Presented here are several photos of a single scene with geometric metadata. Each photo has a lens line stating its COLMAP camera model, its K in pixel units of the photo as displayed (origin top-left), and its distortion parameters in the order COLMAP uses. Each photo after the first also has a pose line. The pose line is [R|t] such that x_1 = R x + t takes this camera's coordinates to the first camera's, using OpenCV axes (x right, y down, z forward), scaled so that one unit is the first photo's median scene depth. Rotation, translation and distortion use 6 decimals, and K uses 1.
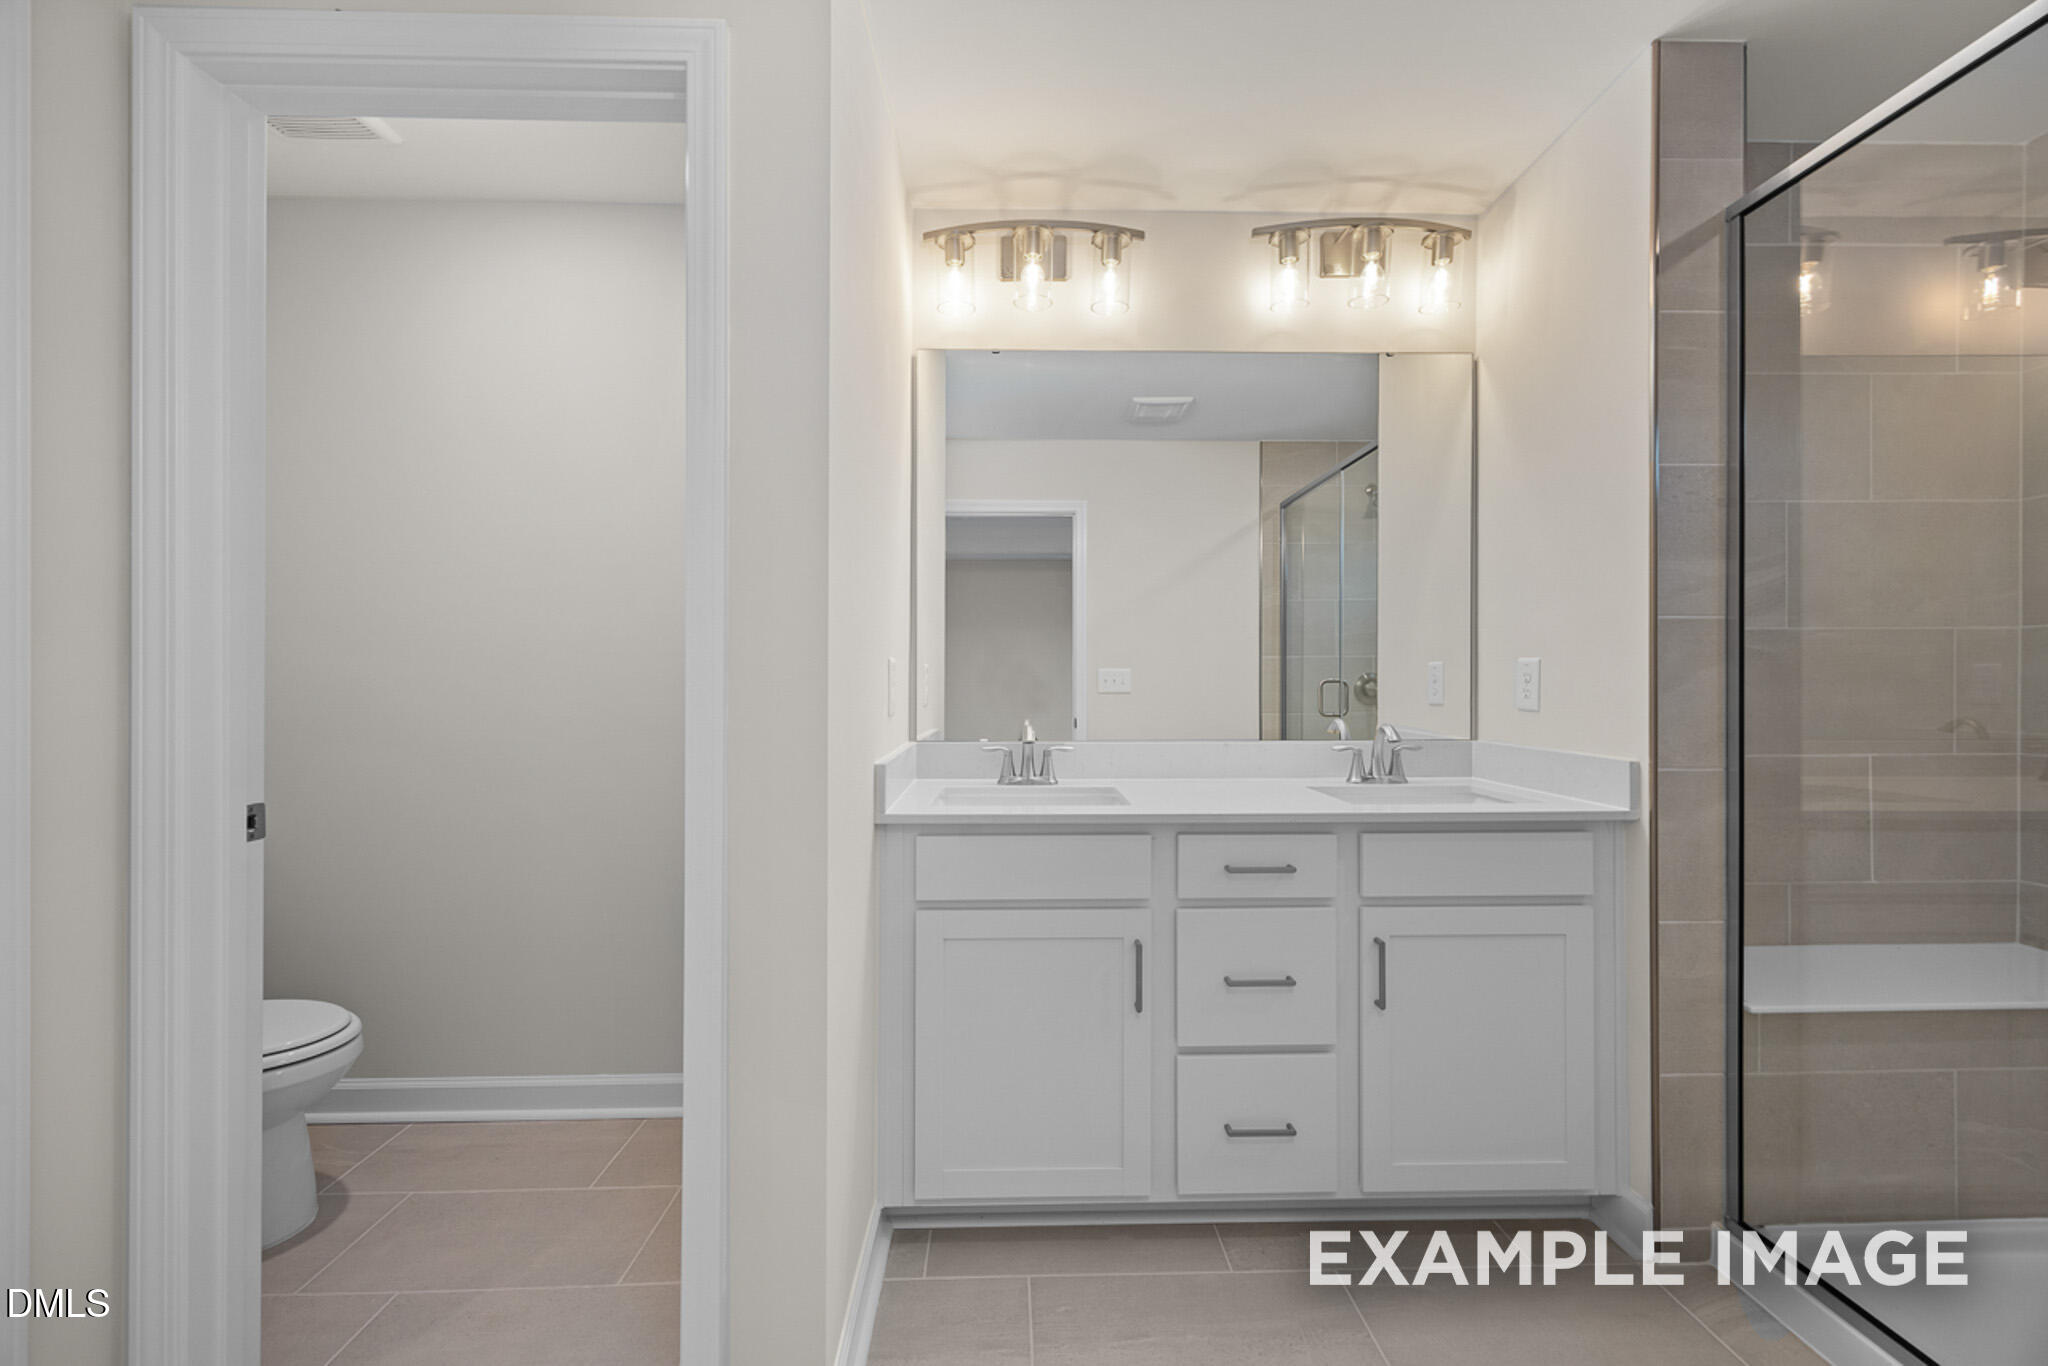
lens RADIAL K [[791.0, 0, 1022.6], [0, 791.0, 684.8], [0, 0, 1]] dist [0.000551, -0.000078]
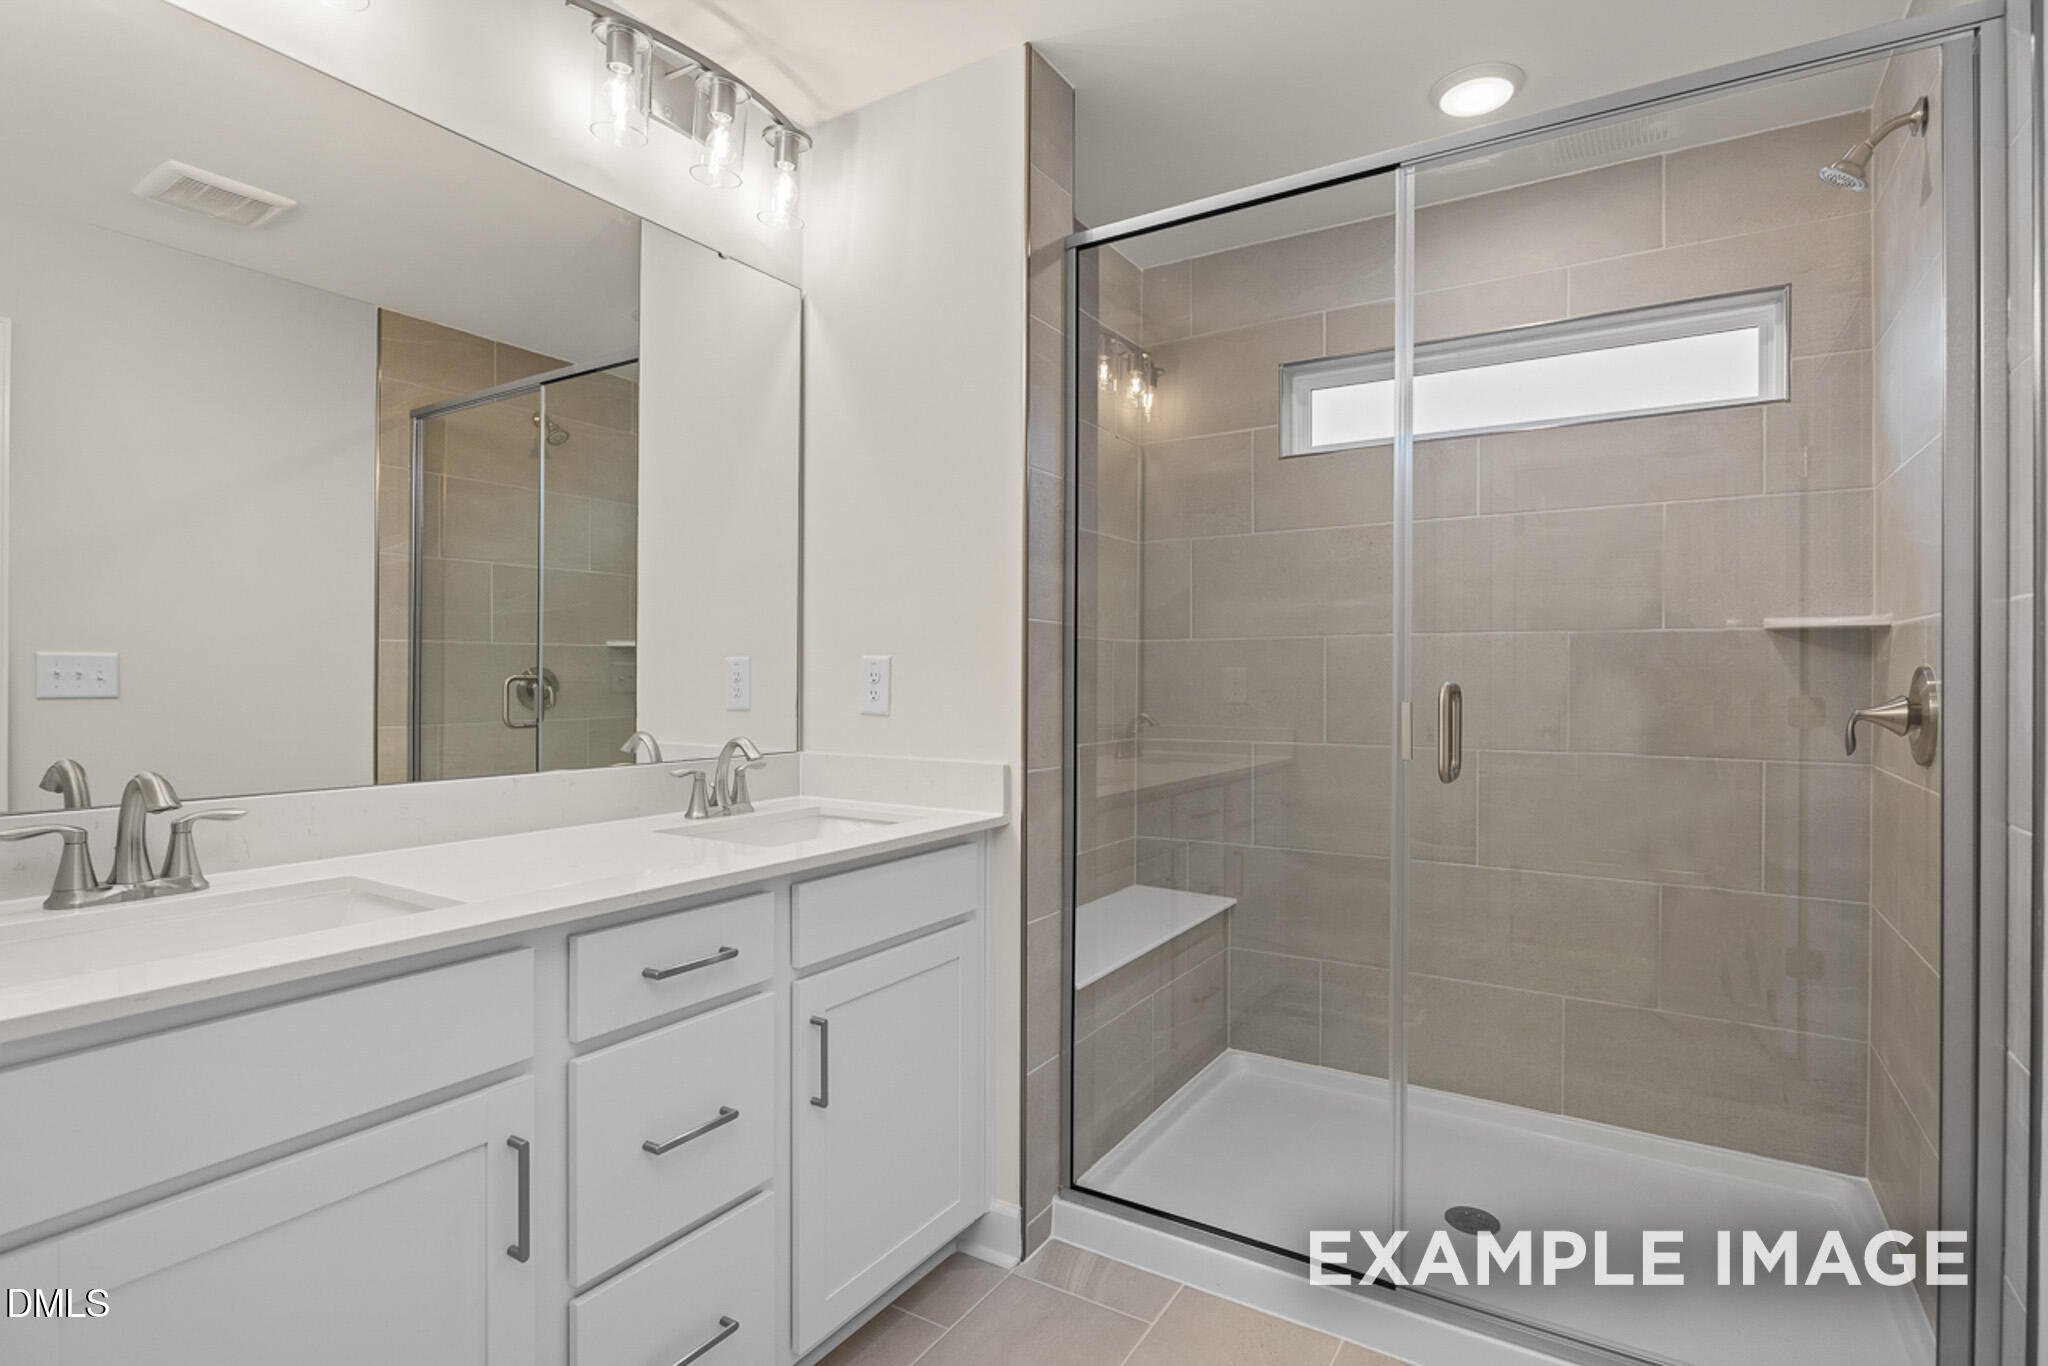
lens RADIAL K [[1001.0, 0, 1024.2], [0, 1001.0, 685.3], [0, 0, 1]] dist [-0.010571, 0.001532]
pose [[0.552117, -0.001218, 0.833766, -0.195311], [-0.003116, 0.999989, 0.003524, -0.004998], [-0.833761, -0.004543, 0.552107, 0.232281]]
